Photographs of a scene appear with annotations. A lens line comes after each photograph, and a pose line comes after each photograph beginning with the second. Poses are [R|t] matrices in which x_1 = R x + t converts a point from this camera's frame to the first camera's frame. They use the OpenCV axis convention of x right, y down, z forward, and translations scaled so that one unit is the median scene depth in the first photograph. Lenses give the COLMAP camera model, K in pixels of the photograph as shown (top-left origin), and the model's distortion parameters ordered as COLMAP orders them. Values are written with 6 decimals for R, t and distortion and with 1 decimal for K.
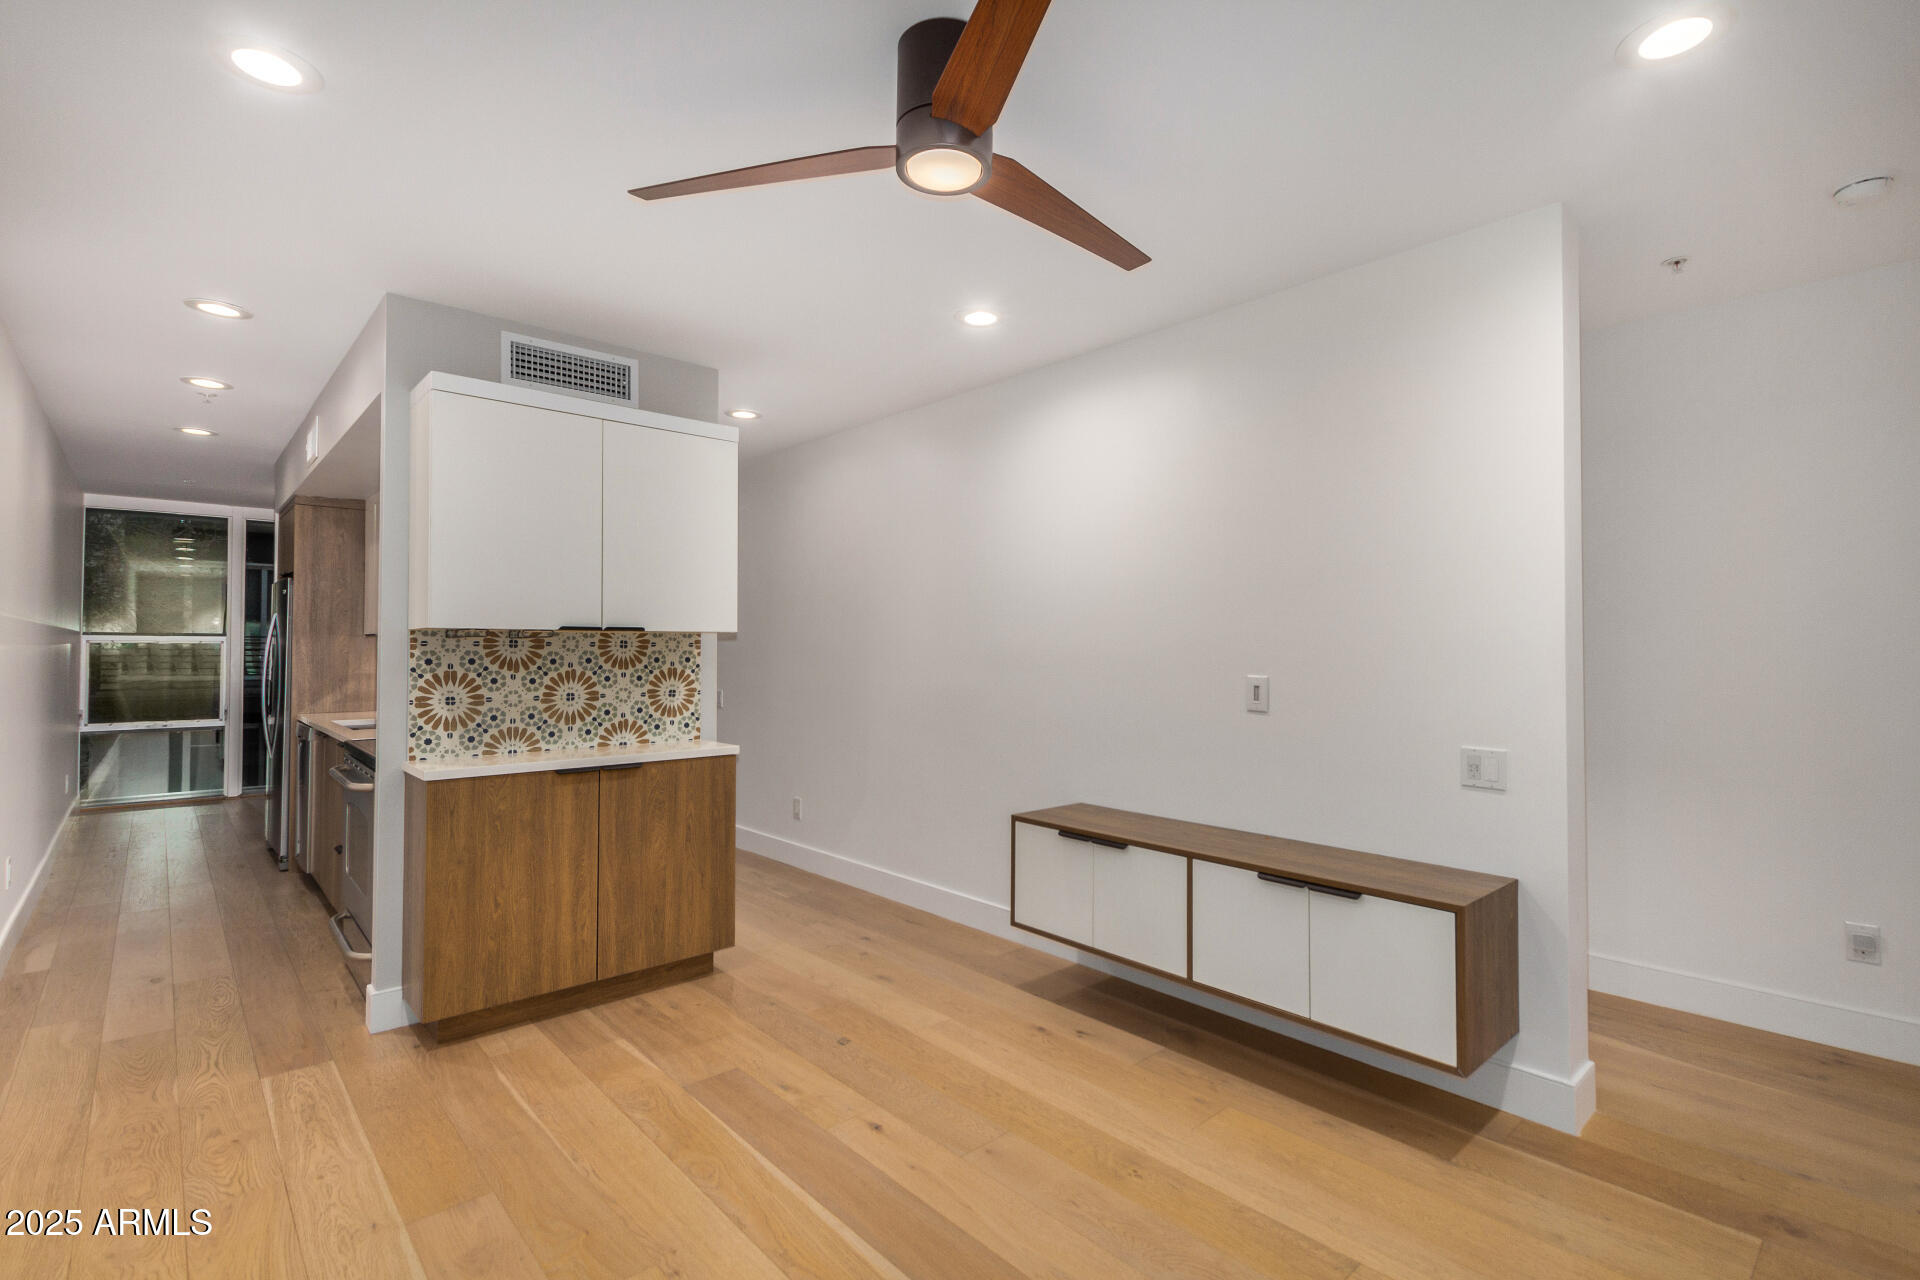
lens RADIAL K [[883.7, 0, 966.9], [0, 883.7, 635.1], [0, 0, 1]] dist [0.004223, 0.000279]
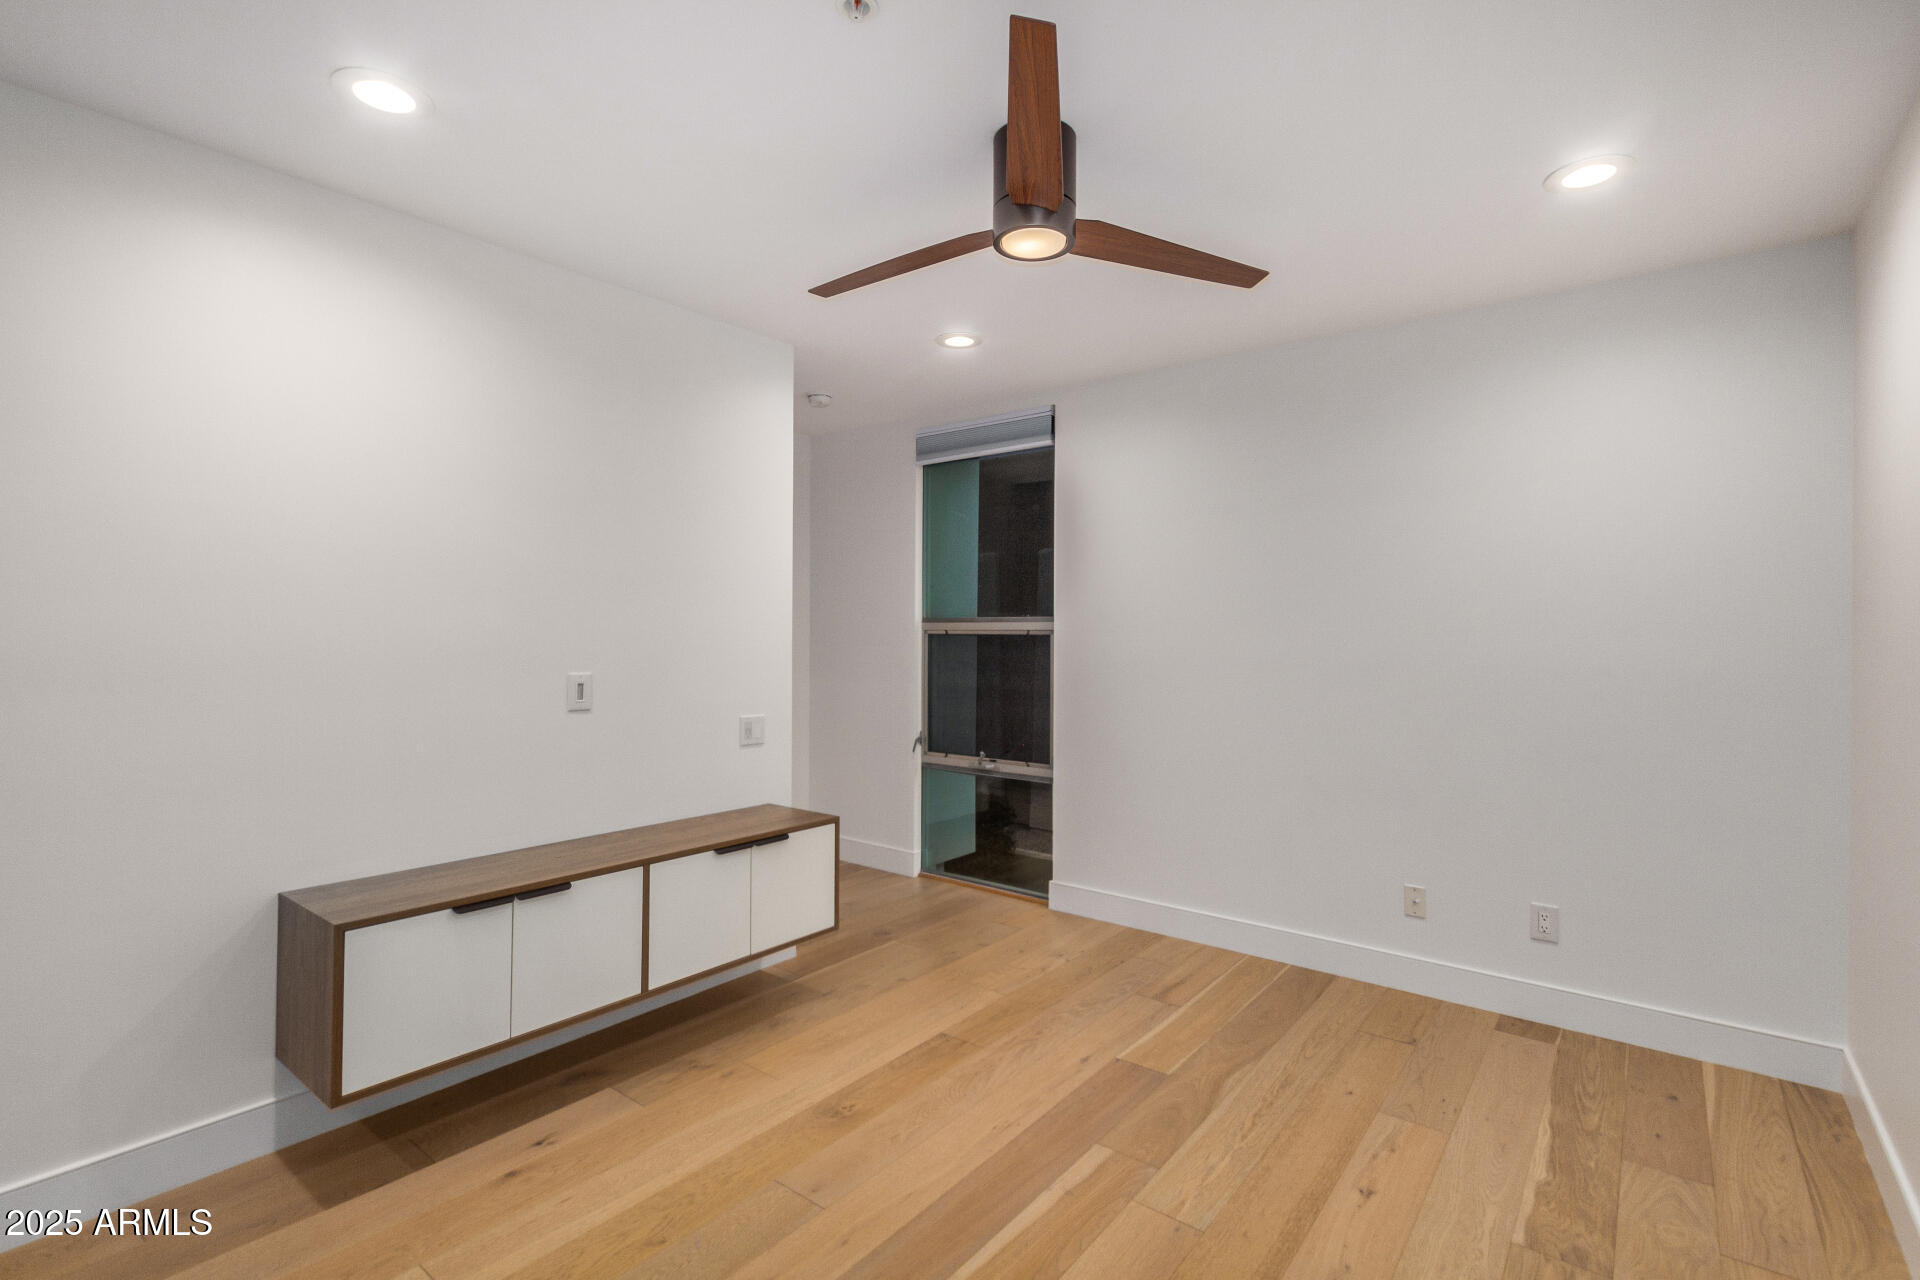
lens RADIAL K [[883.7, 0, 967.0], [0, 883.7, 640.0], [0, 0, 1]] dist [0.004223, 0.000279]
pose [[-0.173907, -0.003941, 0.984754, -0.766153], [-0.014045, 0.999900, 0.001521, 0.003472], [-0.984662, -0.013566, -0.173945, 0.849189]]
